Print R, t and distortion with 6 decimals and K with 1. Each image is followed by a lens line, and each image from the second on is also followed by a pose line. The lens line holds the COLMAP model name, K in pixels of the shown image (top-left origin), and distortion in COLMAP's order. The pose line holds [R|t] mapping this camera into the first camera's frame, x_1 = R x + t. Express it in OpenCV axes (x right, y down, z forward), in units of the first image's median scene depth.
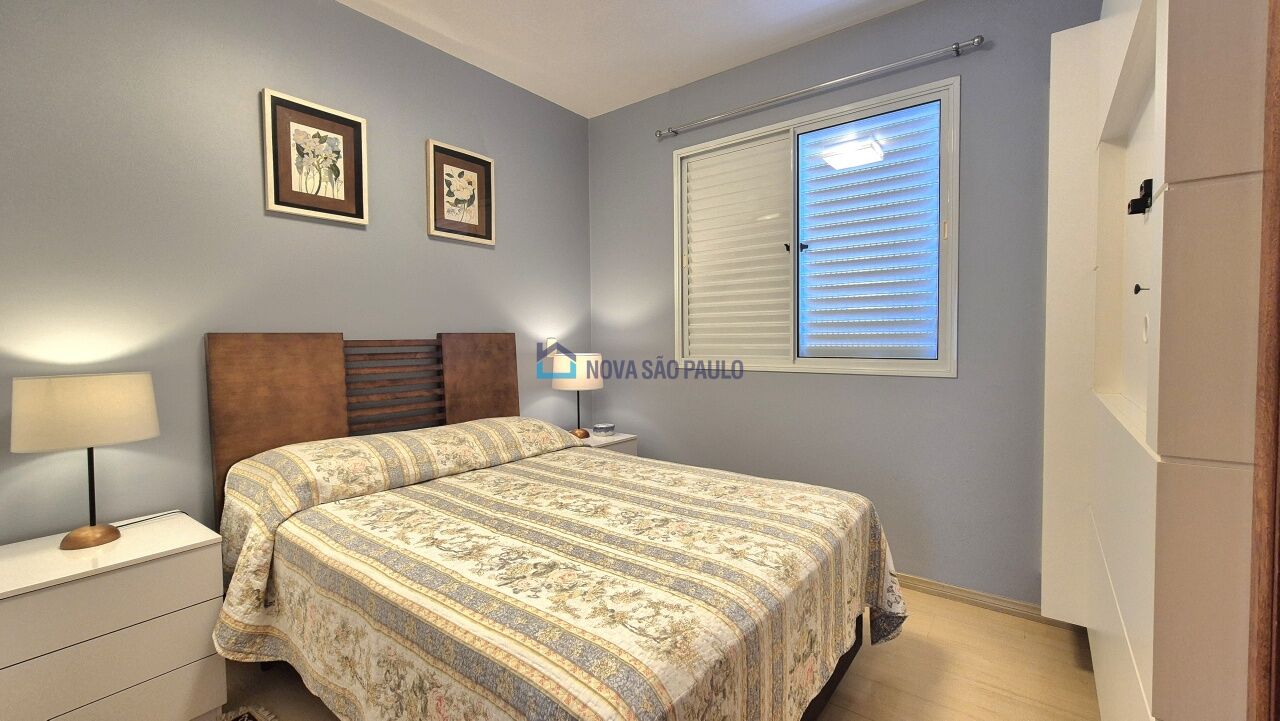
lens RADIAL K [[527.5, 0, 640.0], [0, 527.5, 360.5], [0, 0, 1]] dist [0.137653, 0.000009]
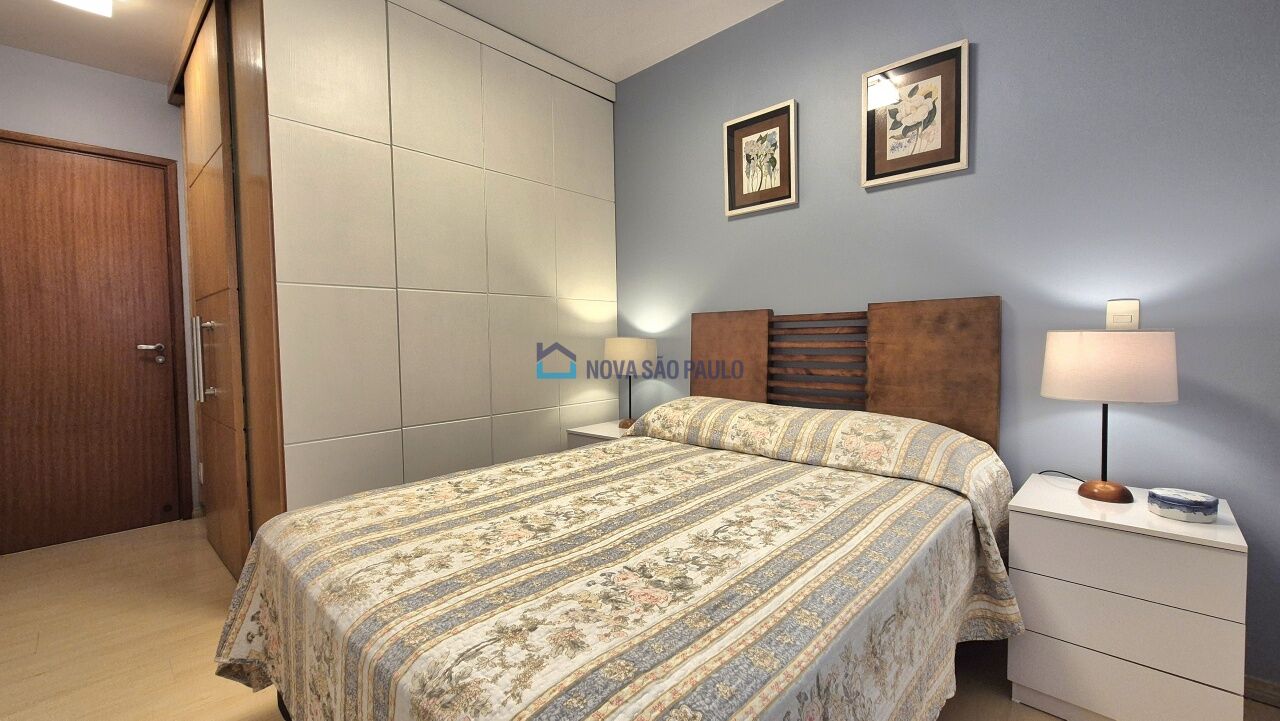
lens RADIAL K [[506.6, 0, 640.0], [0, 506.6, 360.5], [0, 0, 1]] dist [0.067536, -0.000018]
pose [[0.015595, 0.057619, -0.998217, 0.491884], [-0.031132, 0.997882, 0.057113, 0.002992], [0.999394, 0.030186, 0.017356, 0.729733]]
